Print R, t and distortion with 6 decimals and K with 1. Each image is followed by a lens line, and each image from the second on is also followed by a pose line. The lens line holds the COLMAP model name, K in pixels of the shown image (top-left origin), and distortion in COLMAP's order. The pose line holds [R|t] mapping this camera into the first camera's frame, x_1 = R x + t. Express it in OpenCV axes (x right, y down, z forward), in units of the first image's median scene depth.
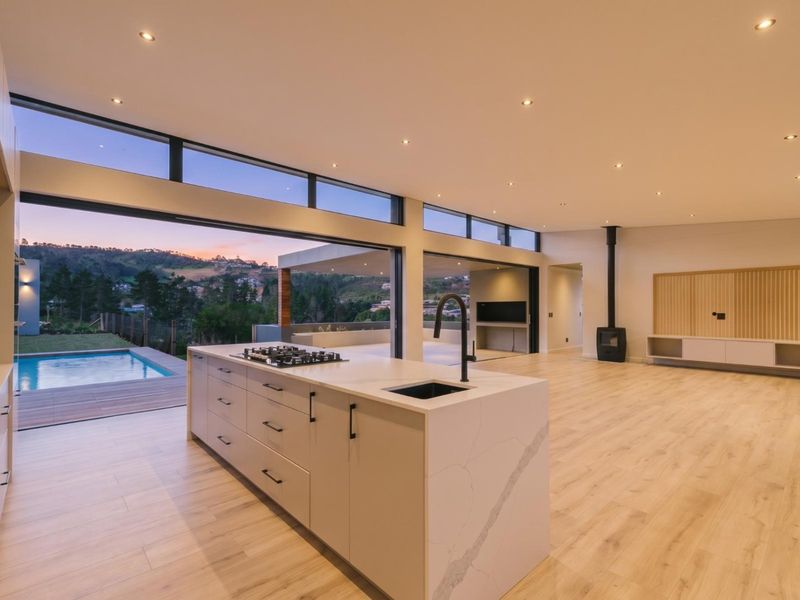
lens RADIAL K [[394.8, 0, 400.9], [0, 394.8, 302.9], [0, 0, 1]] dist [0.014249, 0.000843]
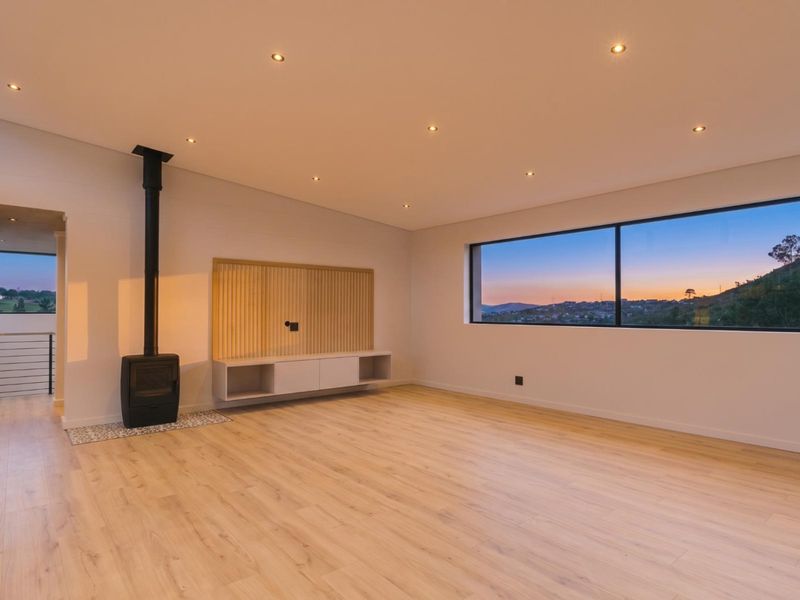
lens RADIAL K [[469.2, 0, 401.6], [0, 469.2, 305.1], [0, 0, 1]] dist [-0.000101, -0.000317]
pose [[0.023929, 0.011703, 0.999645, -0.050899], [-0.017484, 0.999783, -0.011286, 0.000353], [-0.999561, -0.017207, 0.024129, 0.704289]]
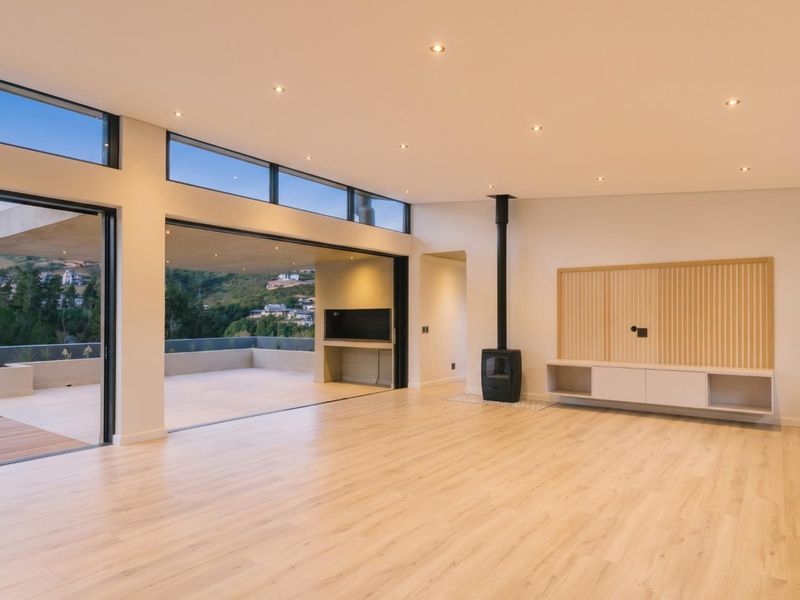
lens RADIAL K [[524.1, 0, 399.4], [0, 524.1, 303.6], [0, 0, 1]] dist [0.004349, -0.005583]
pose [[0.979826, 0.004553, 0.199799, 0.198629], [-0.002686, 0.999950, -0.009615, -0.005039], [-0.199833, 0.008884, 0.979790, 0.188300]]
